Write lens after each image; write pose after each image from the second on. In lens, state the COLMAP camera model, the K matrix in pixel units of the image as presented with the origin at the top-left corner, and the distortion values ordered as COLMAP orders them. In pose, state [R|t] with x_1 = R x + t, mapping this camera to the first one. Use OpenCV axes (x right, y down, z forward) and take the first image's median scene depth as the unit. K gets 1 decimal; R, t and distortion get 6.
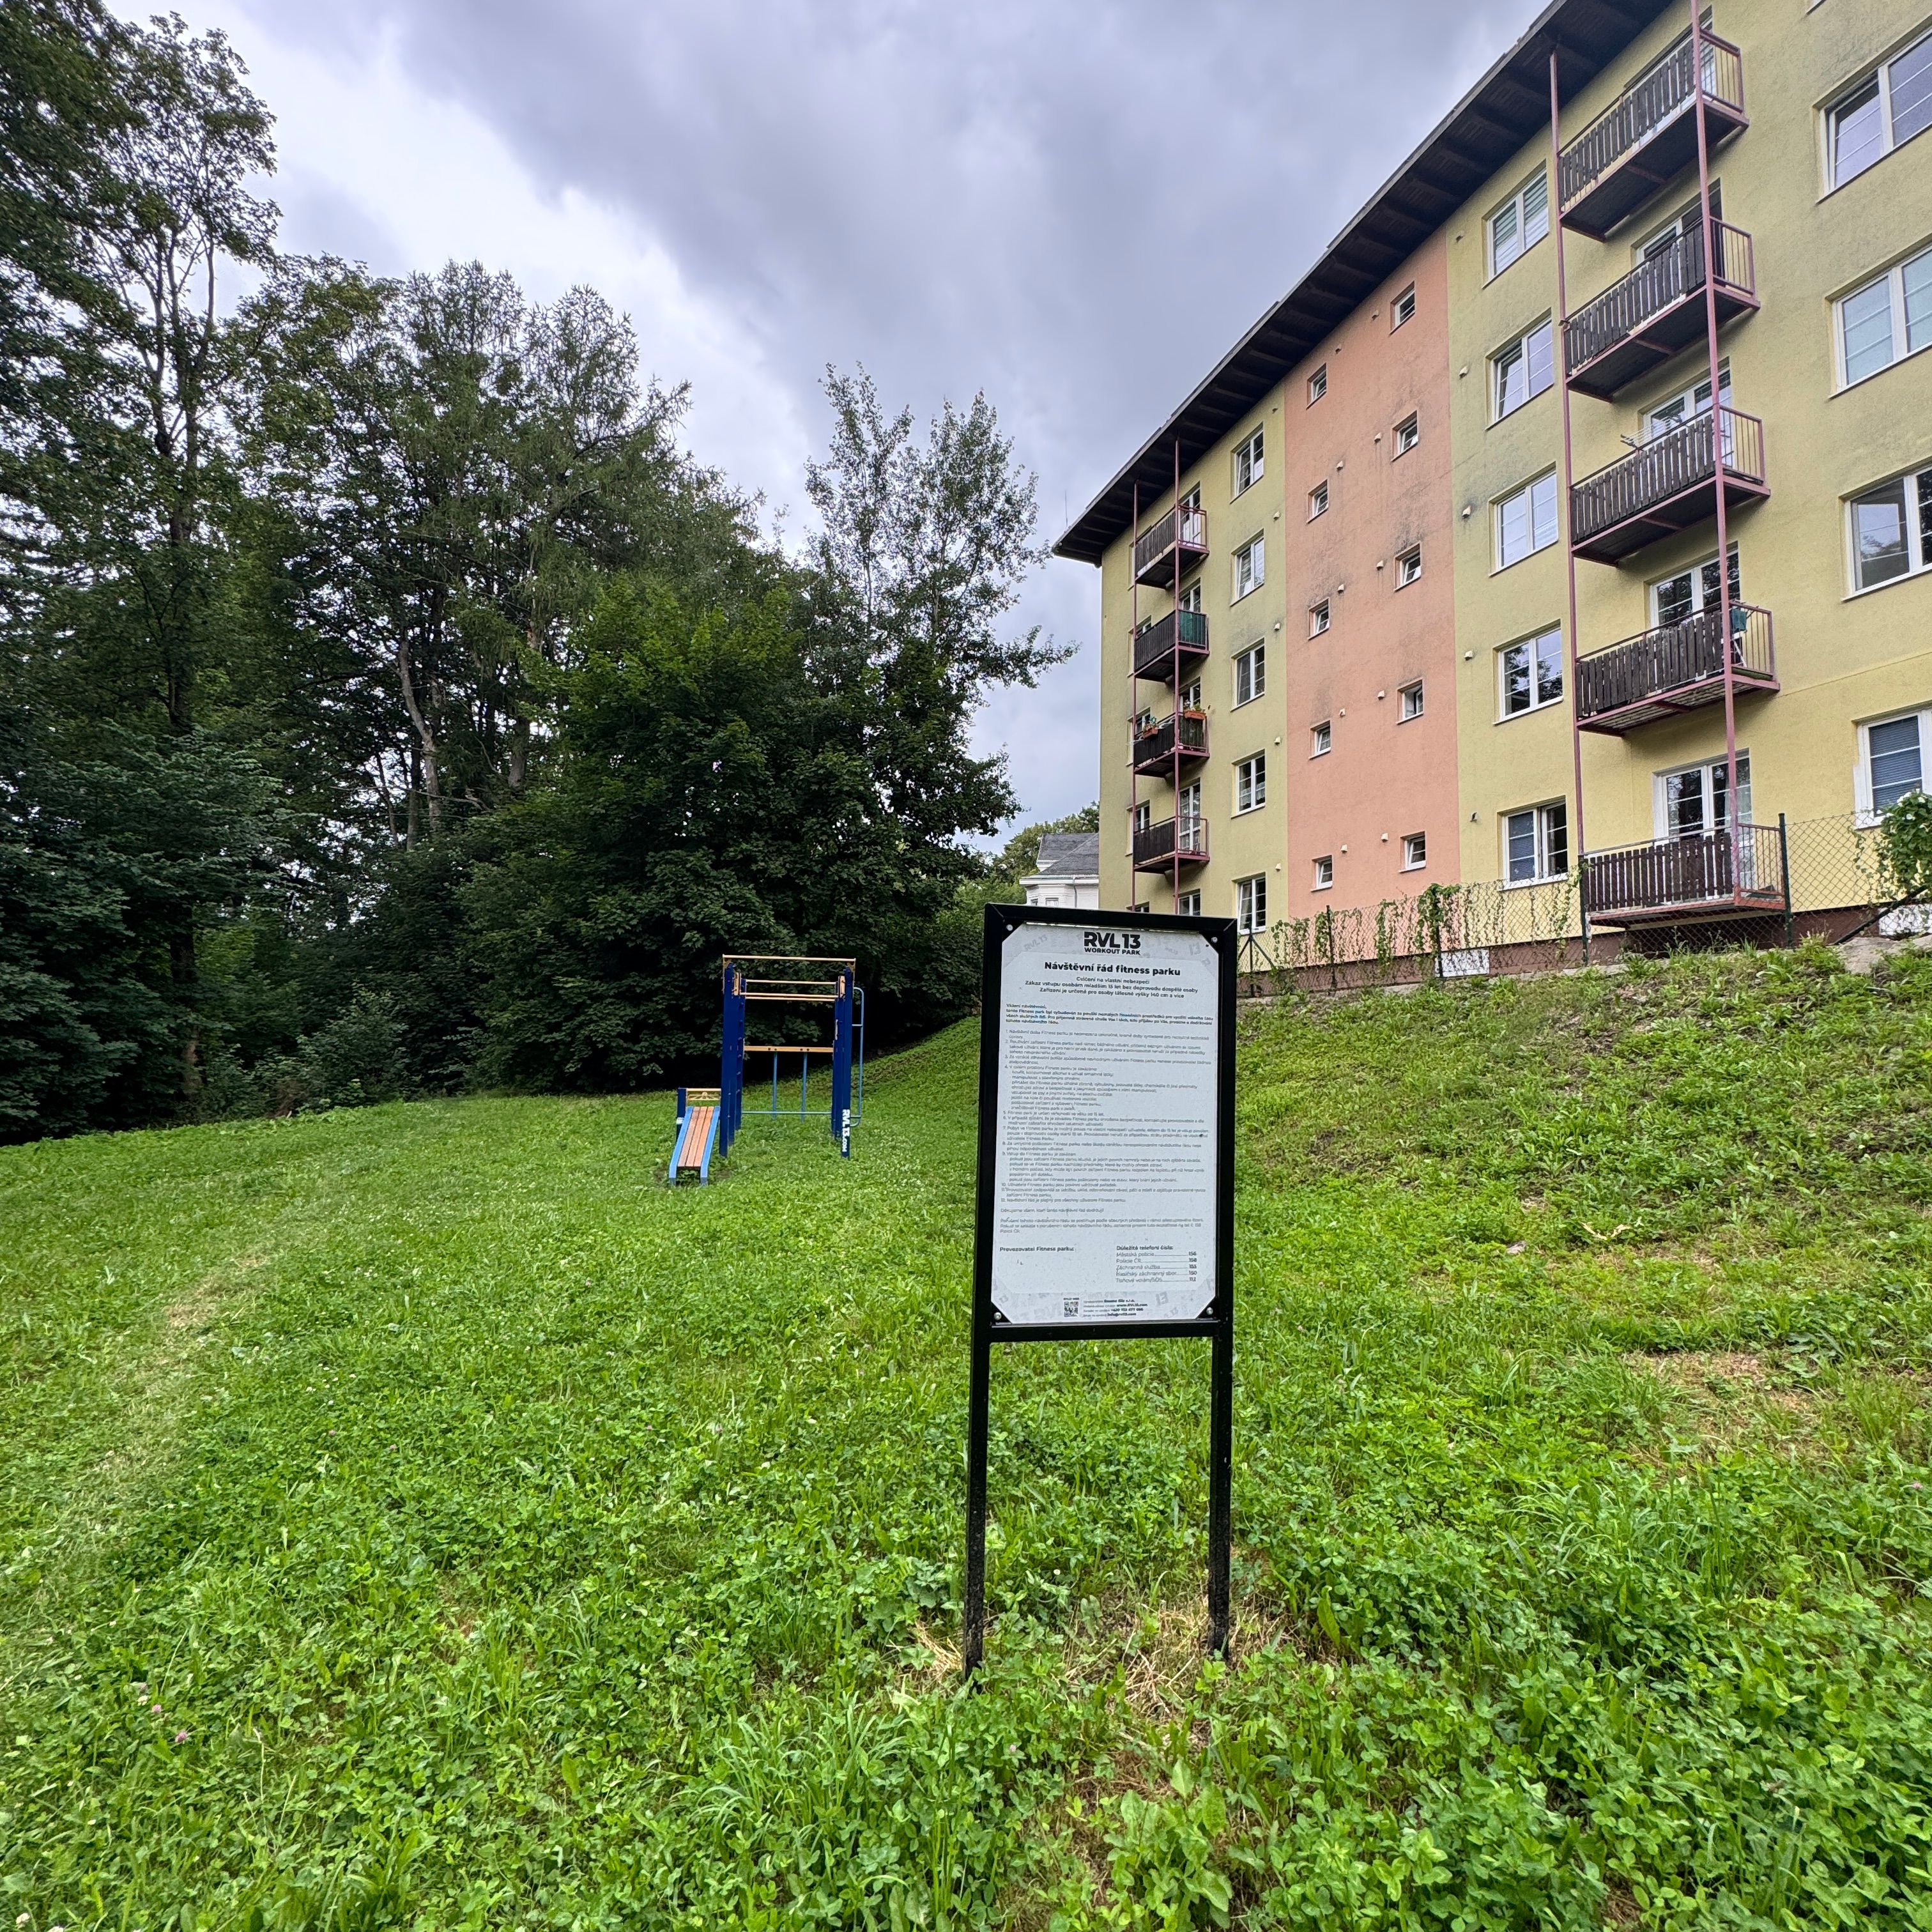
lens RADIAL K [[1020.7, 0, 965.4], [0, 1020.7, 969.5], [0, 0, 1]] dist [-0.004754, -0.000095]
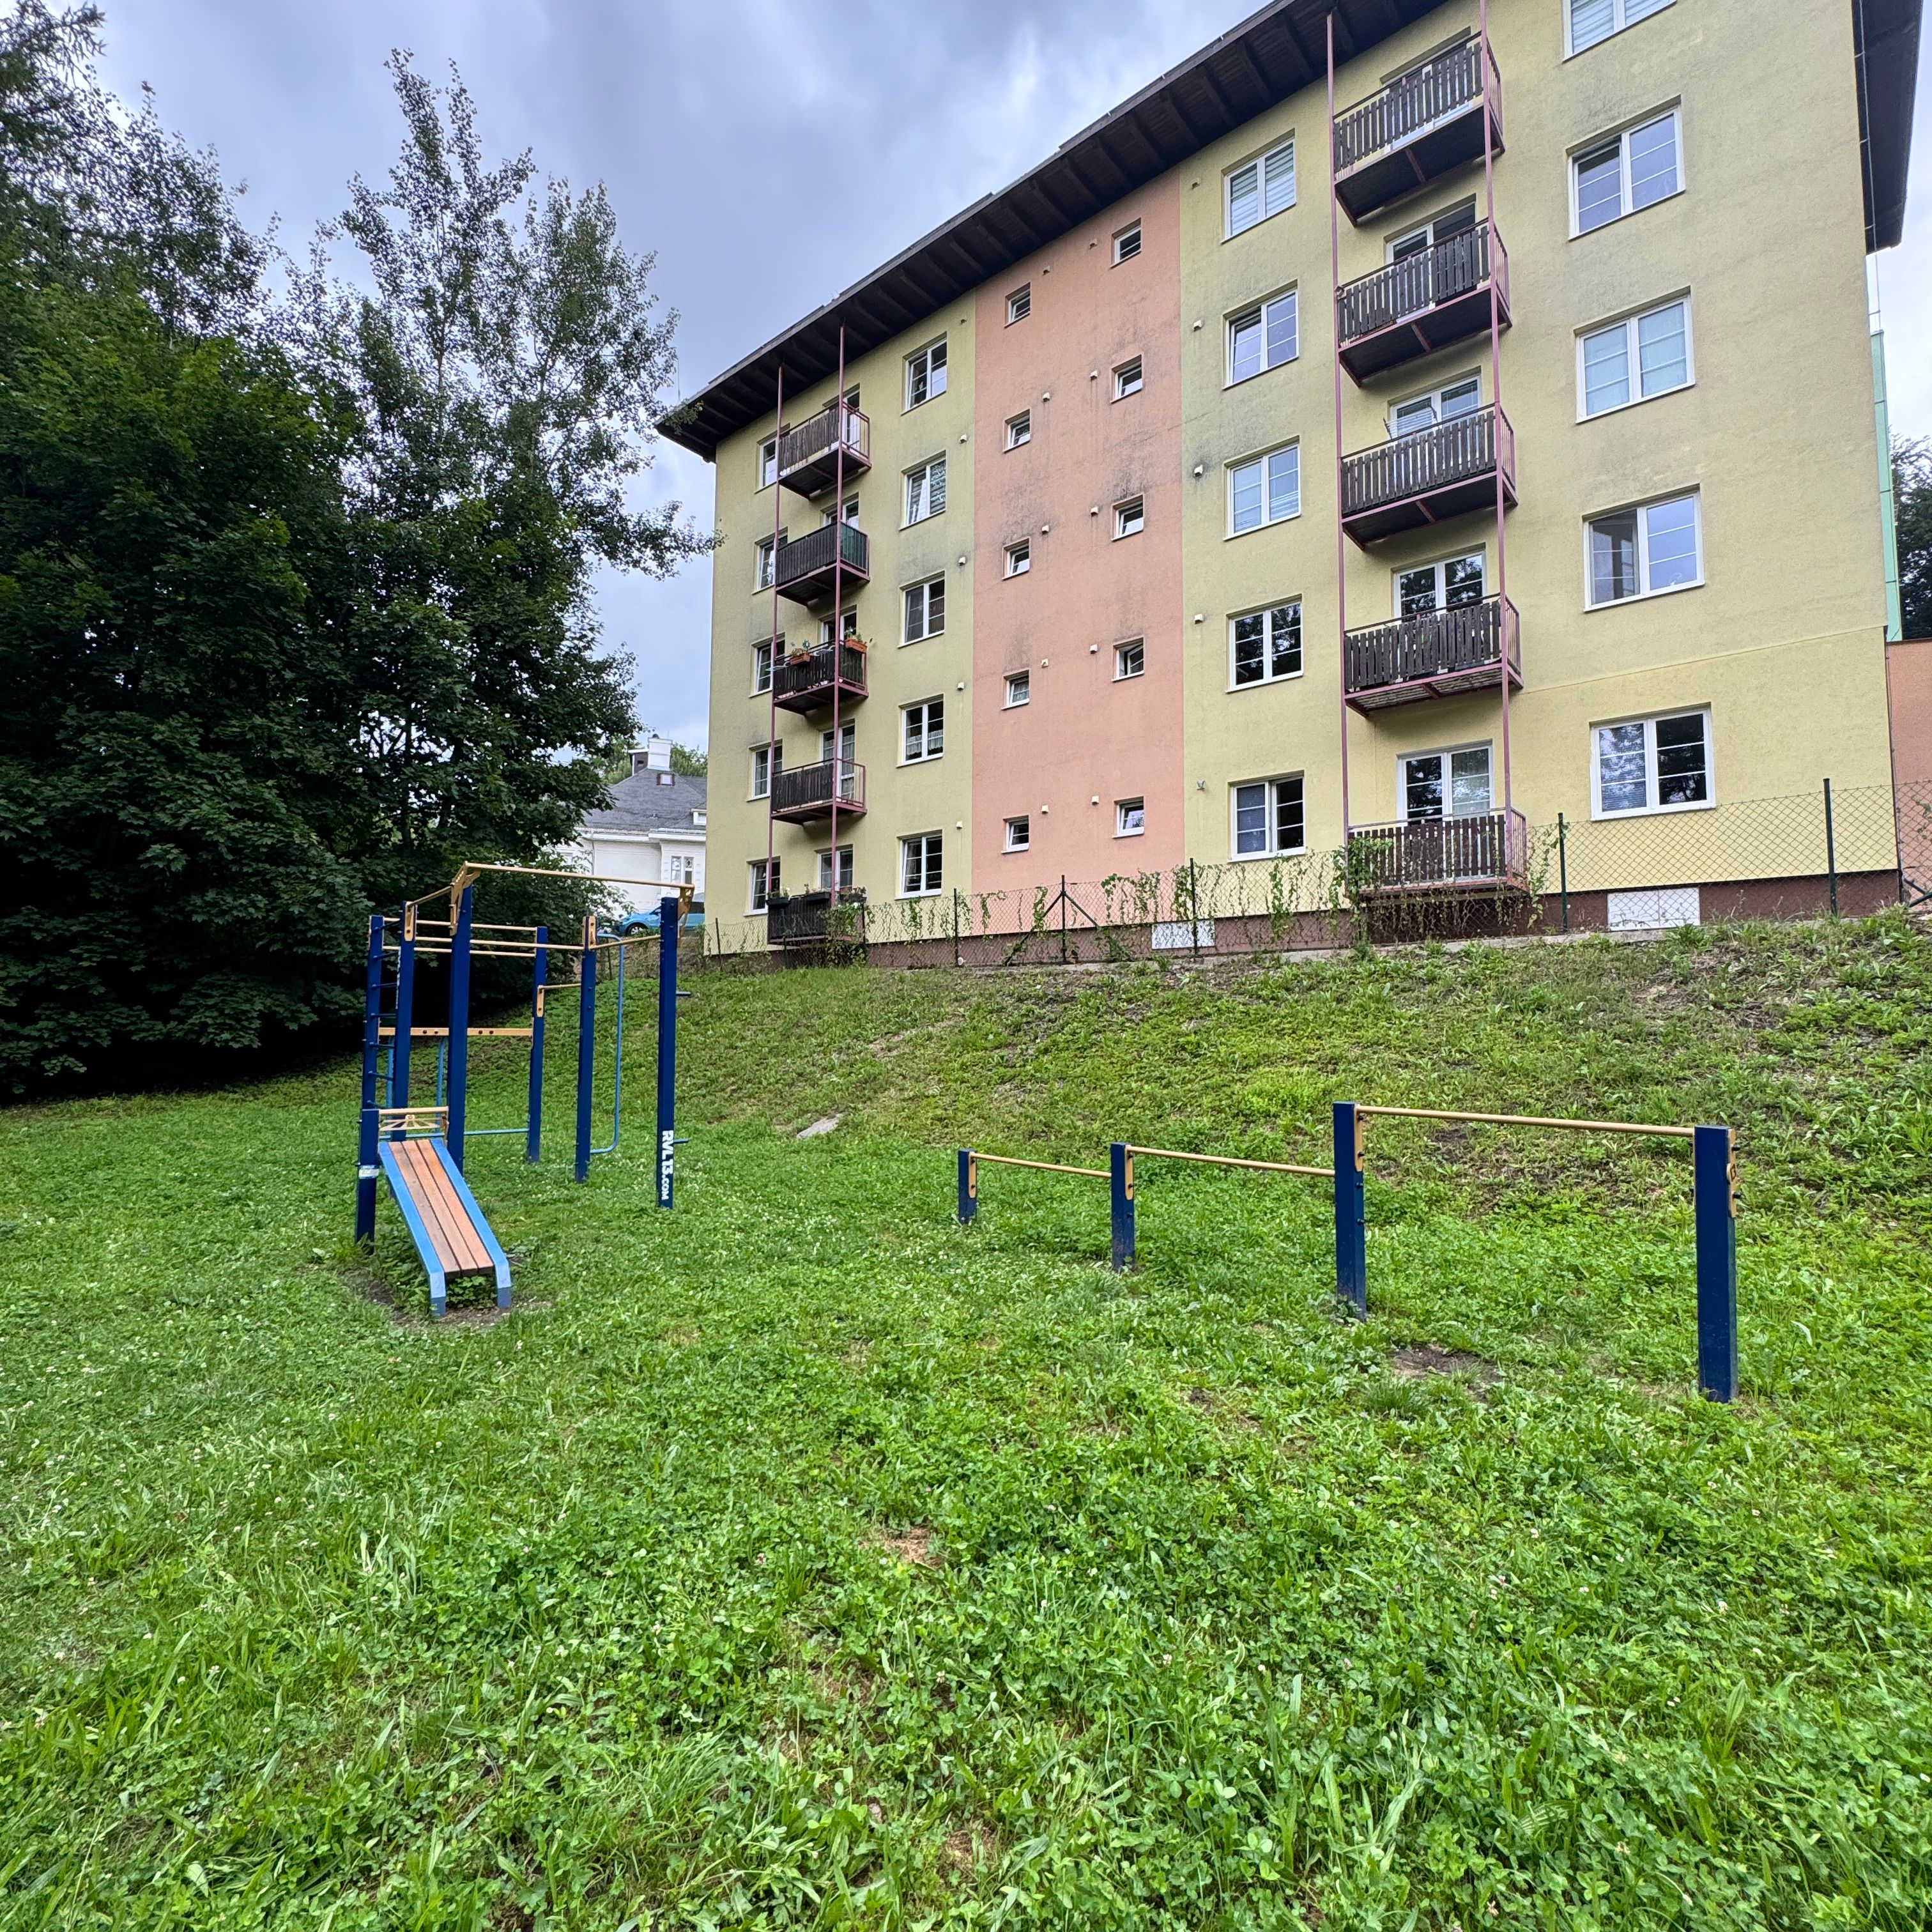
lens RADIAL K [[1020.7, 0, 964.0], [0, 1020.7, 970.3], [0, 0, 1]] dist [-0.004754, -0.000095]
pose [[0.869171, 0.017332, 0.494208, -0.143386], [-0.030107, 0.999386, 0.017902, 0.013449], [-0.493595, -0.030439, 0.869159, 0.206541]]
